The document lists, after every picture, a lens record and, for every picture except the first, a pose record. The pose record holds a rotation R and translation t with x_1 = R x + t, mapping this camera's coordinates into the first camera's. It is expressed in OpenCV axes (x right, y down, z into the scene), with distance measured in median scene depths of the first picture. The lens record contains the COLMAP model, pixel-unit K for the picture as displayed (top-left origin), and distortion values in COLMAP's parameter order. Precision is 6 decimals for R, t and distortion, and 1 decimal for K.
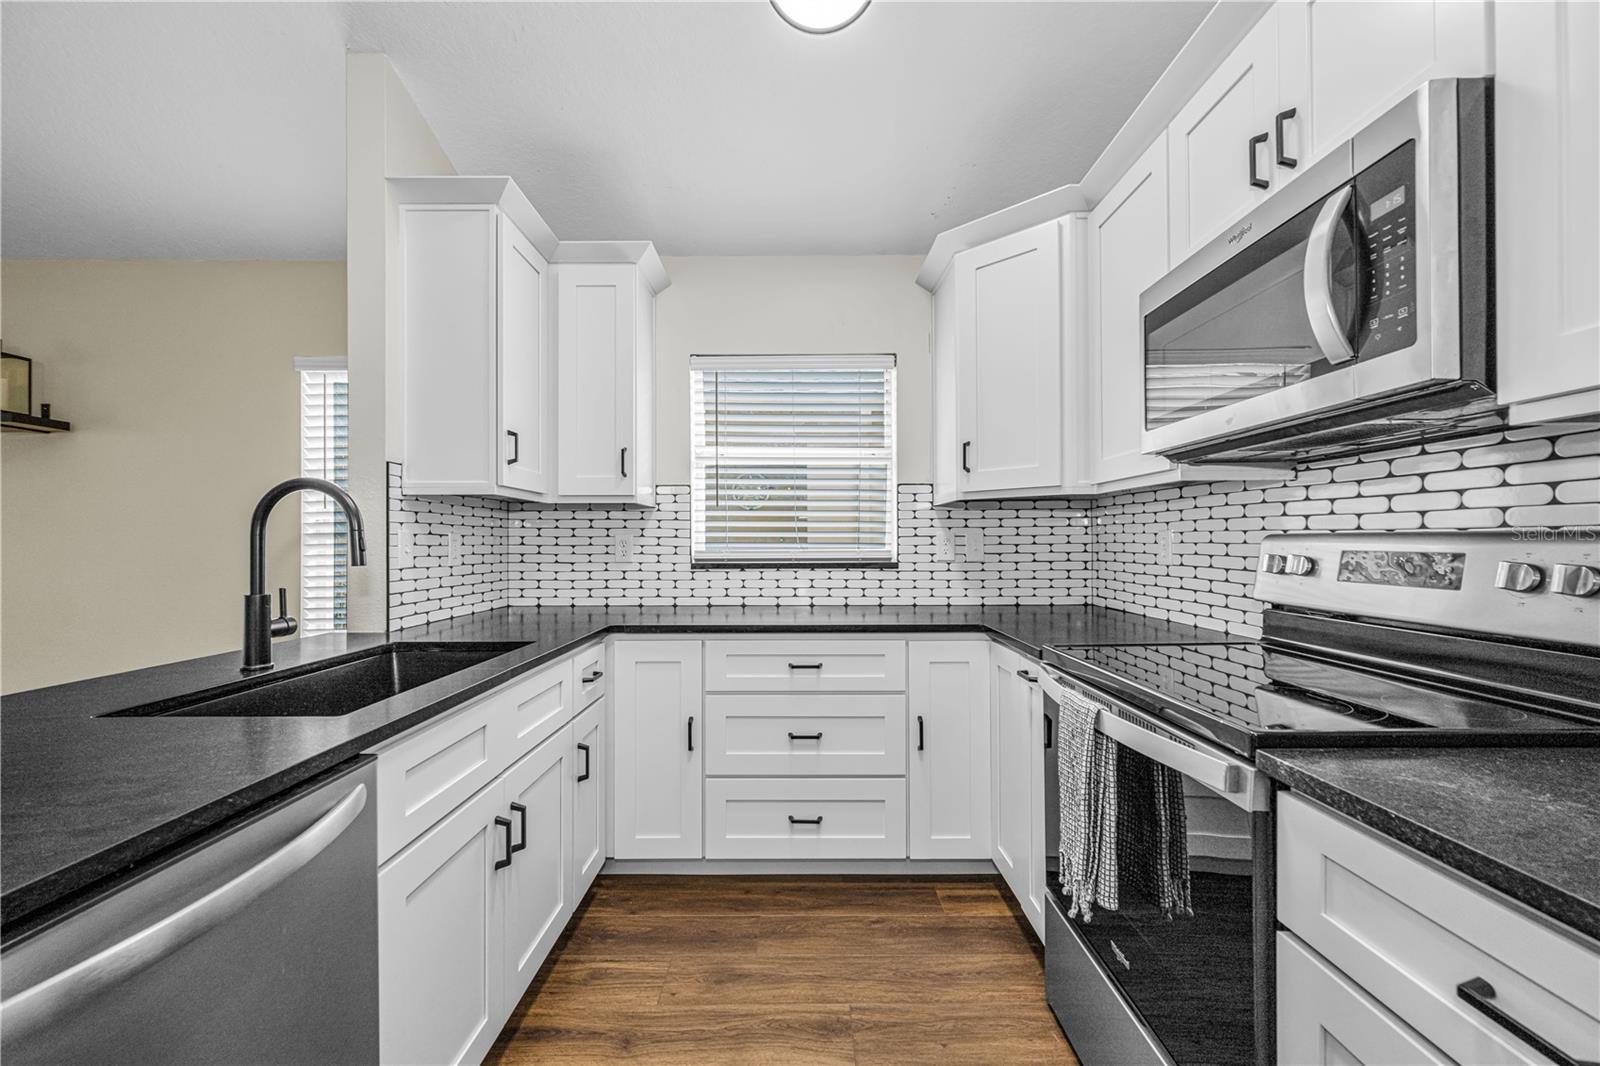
lens RADIAL K [[631.1, 0, 801.1], [0, 631.1, 538.6], [0, 0, 1]] dist [-0.000677, -0.000026]
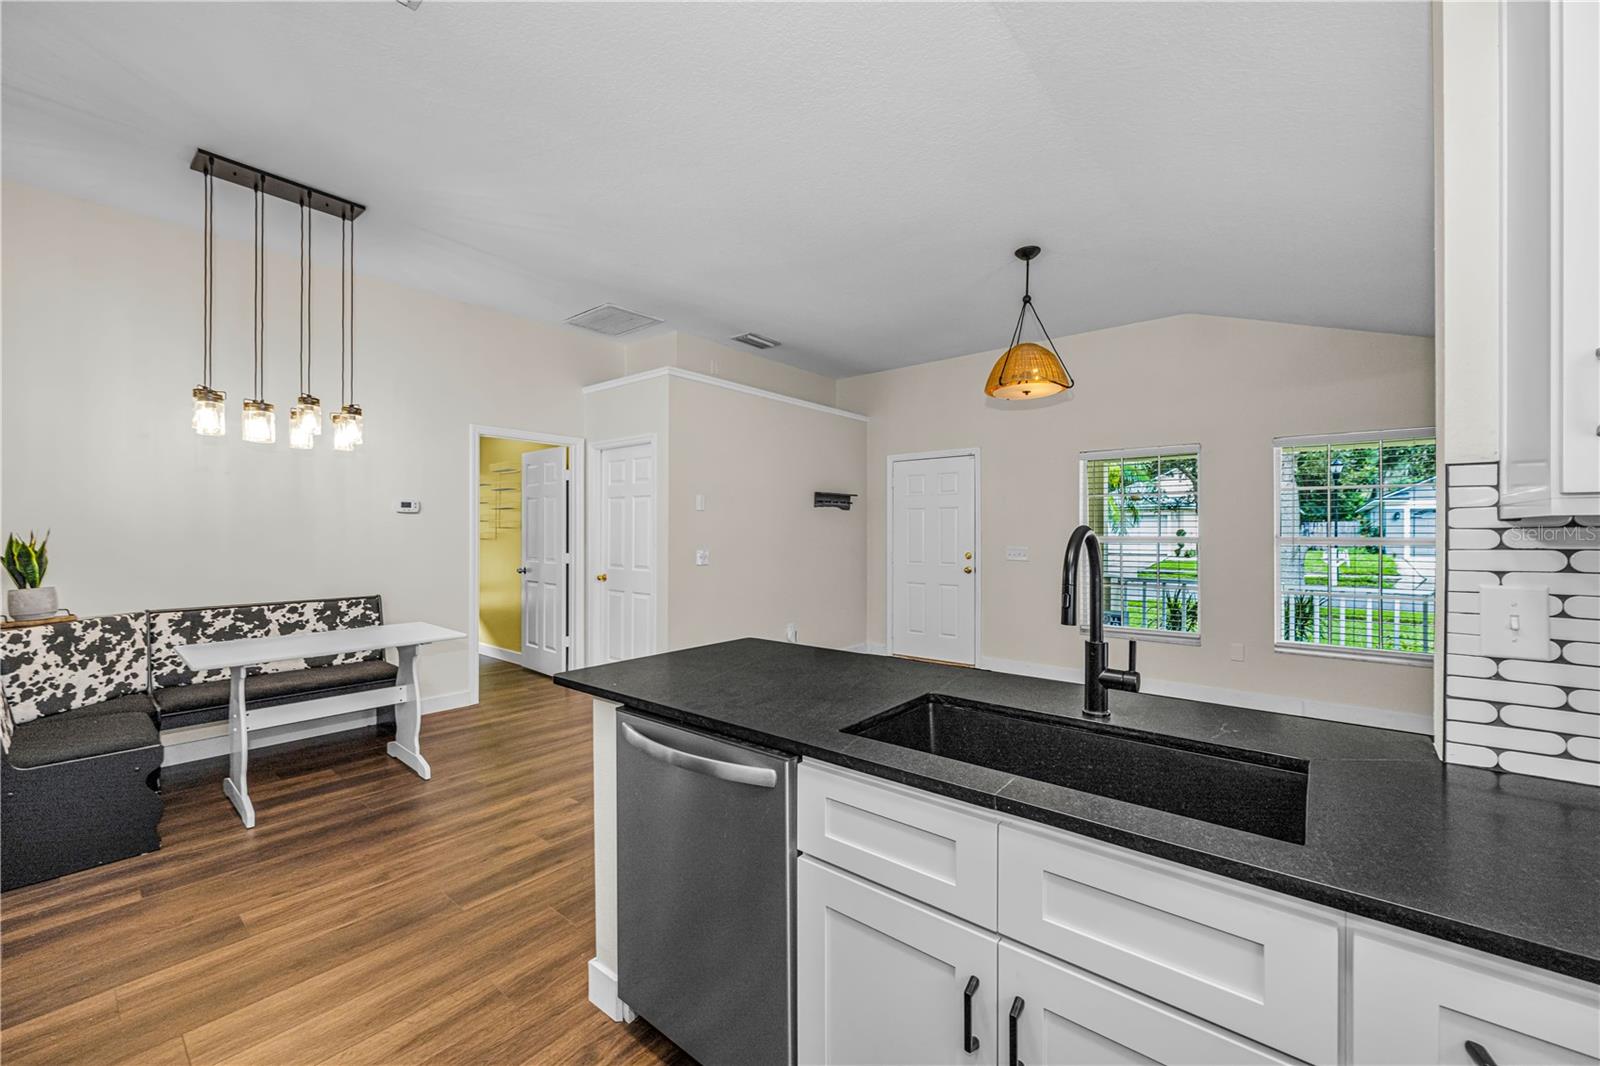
lens RADIAL K [[632.9, 0, 802.8], [0, 632.9, 531.8], [0, 0, 1]] dist [-0.002160, 0.000408]
pose [[-0.637922, 0.004023, -0.770090, 0.145415], [0.005091, 0.999987, 0.001007, -0.059005], [0.770084, -0.003278, -0.637934, 0.842089]]
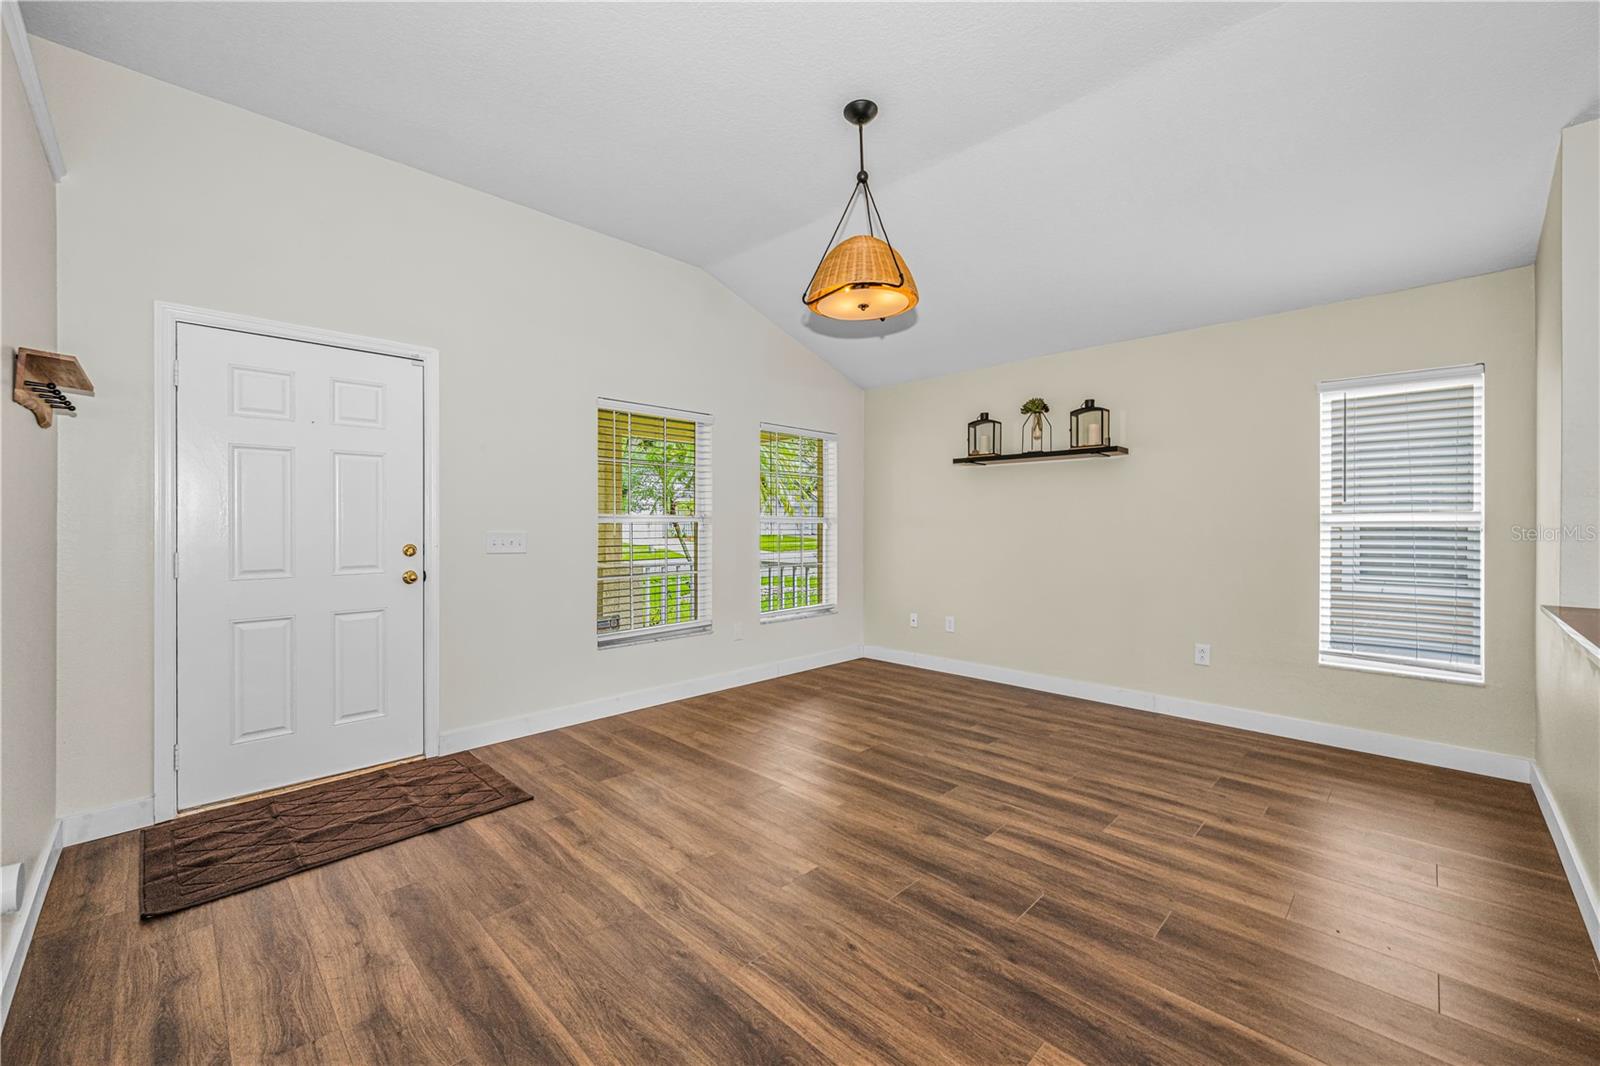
lens RADIAL K [[636.0, 0, 799.6], [0, 636.0, 525.1], [0, 0, 1]] dist [-0.000911, -0.000096]
pose [[0.708558, 0.005888, -0.705628, -0.825069], [-0.000726, 0.999971, 0.007615, -0.014260], [0.705652, -0.004883, 0.708541, -0.838763]]
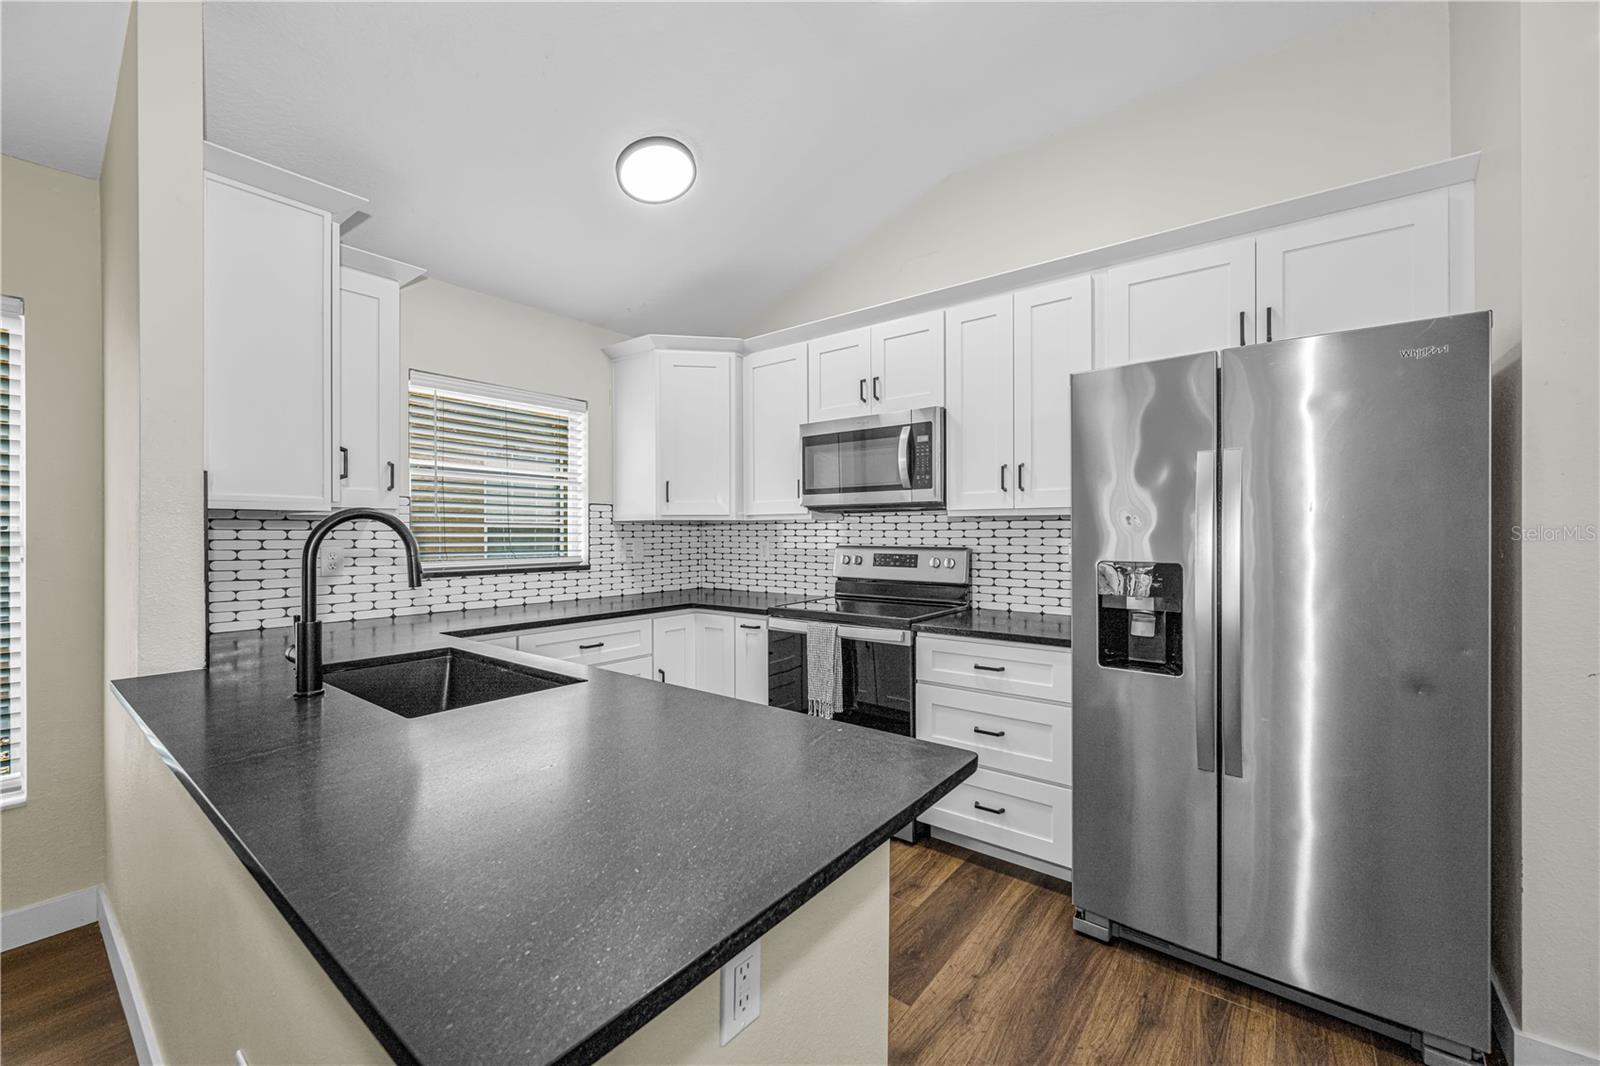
lens RADIAL K [[632.9, 0, 802.8], [0, 632.9, 531.8], [0, 0, 1]] dist [-0.002160, 0.000408]
pose [[0.612027, 0.003312, 0.790830, -0.774453], [-0.002991, 0.999994, -0.001873, -0.036773], [-0.790831, -0.001219, 0.612033, -0.165752]]
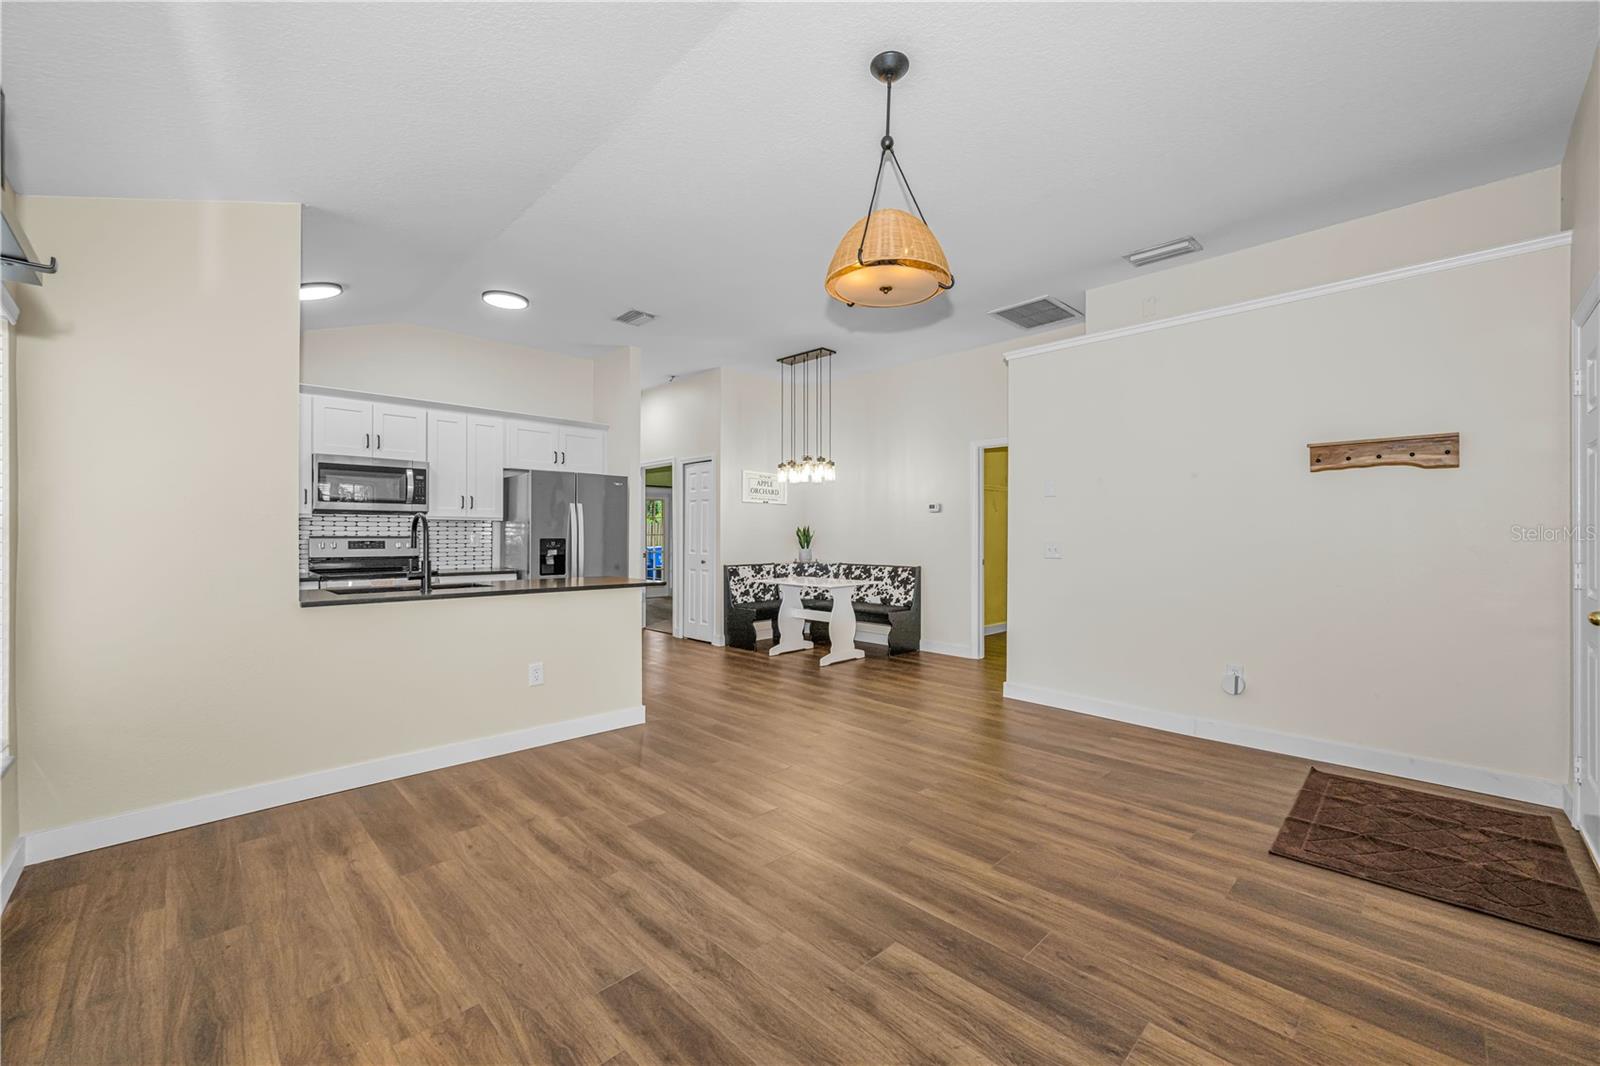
lens RADIAL K [[639.5, 0, 806.1], [0, 639.5, 536.2], [0, 0, 1]] dist [-0.001608, -0.000315]
pose [[-0.703363, 0.002152, 0.710828, -2.385340], [-0.000755, 0.999993, -0.003775, 0.002670], [-0.710830, -0.003192, -0.703356, 1.108426]]
